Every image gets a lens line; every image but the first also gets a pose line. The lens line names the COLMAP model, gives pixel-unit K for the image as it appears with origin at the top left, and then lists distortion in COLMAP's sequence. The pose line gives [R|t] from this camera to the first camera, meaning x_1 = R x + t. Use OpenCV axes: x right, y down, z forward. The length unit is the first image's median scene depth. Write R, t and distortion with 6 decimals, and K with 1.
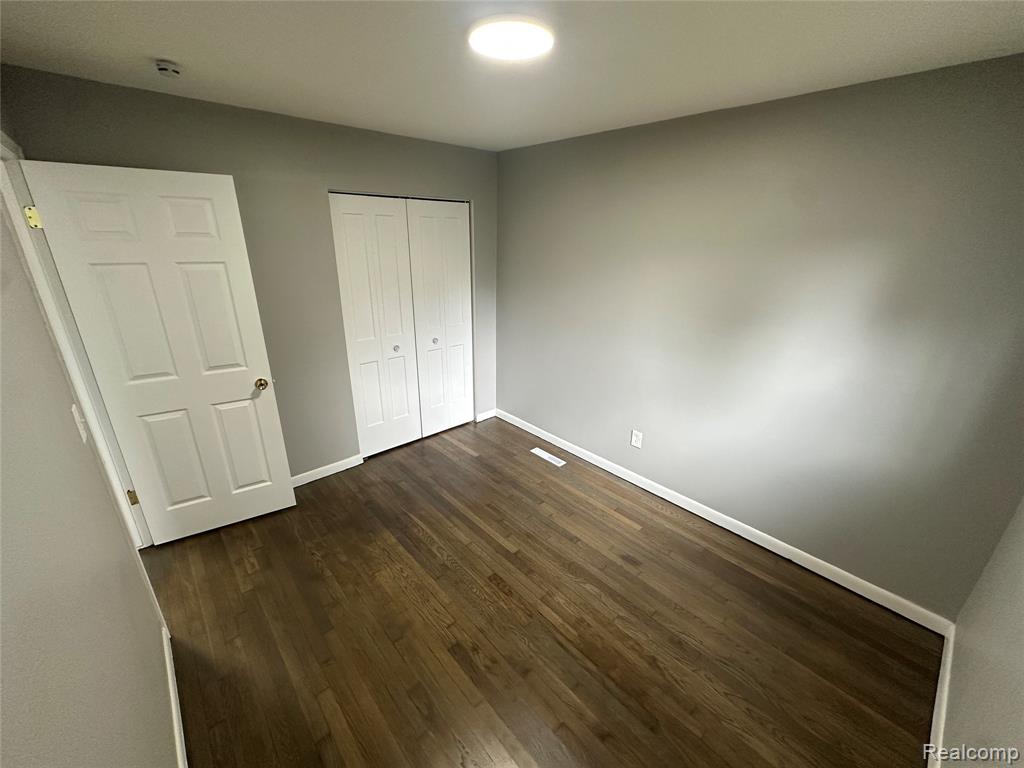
lens RADIAL K [[412.8, 0, 516.3], [0, 412.8, 385.0], [0, 0, 1]] dist [-0.000344, -0.000063]
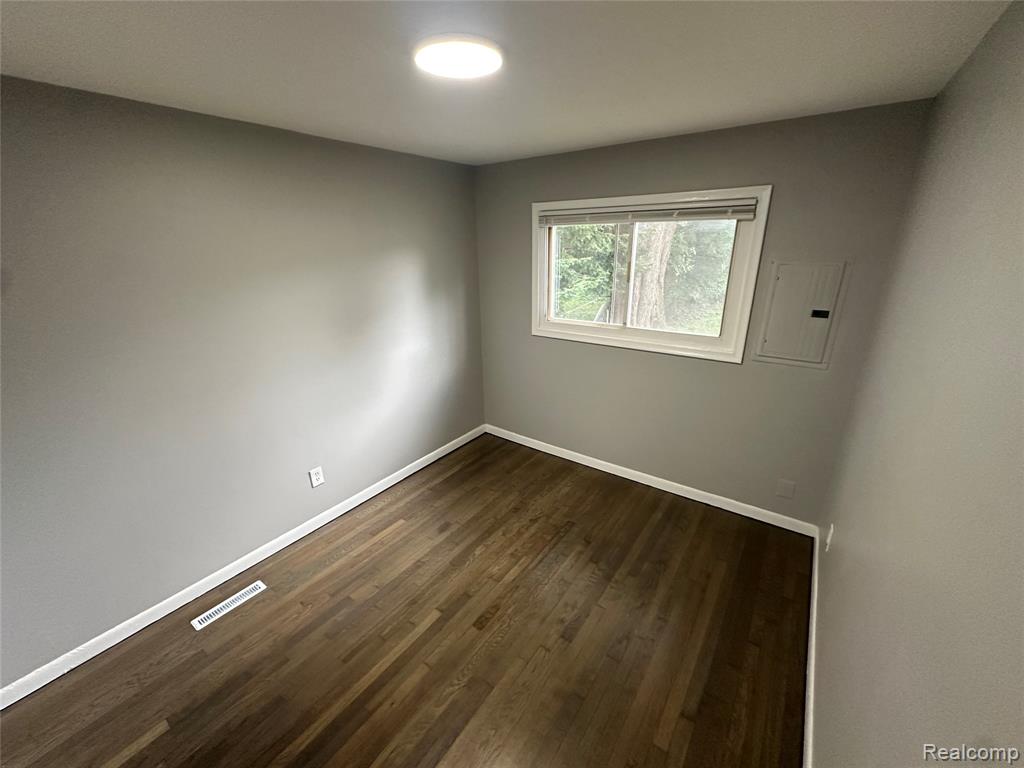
lens RADIAL K [[412.8, 0, 509.8], [0, 412.8, 384.7], [0, 0, 1]] dist [-0.000344, -0.000063]
pose [[-0.197395, -0.337237, 0.920493, -0.690435], [0.350487, 0.852629, 0.387534, -0.301808], [-0.915529, 0.399118, -0.050107, 0.726072]]
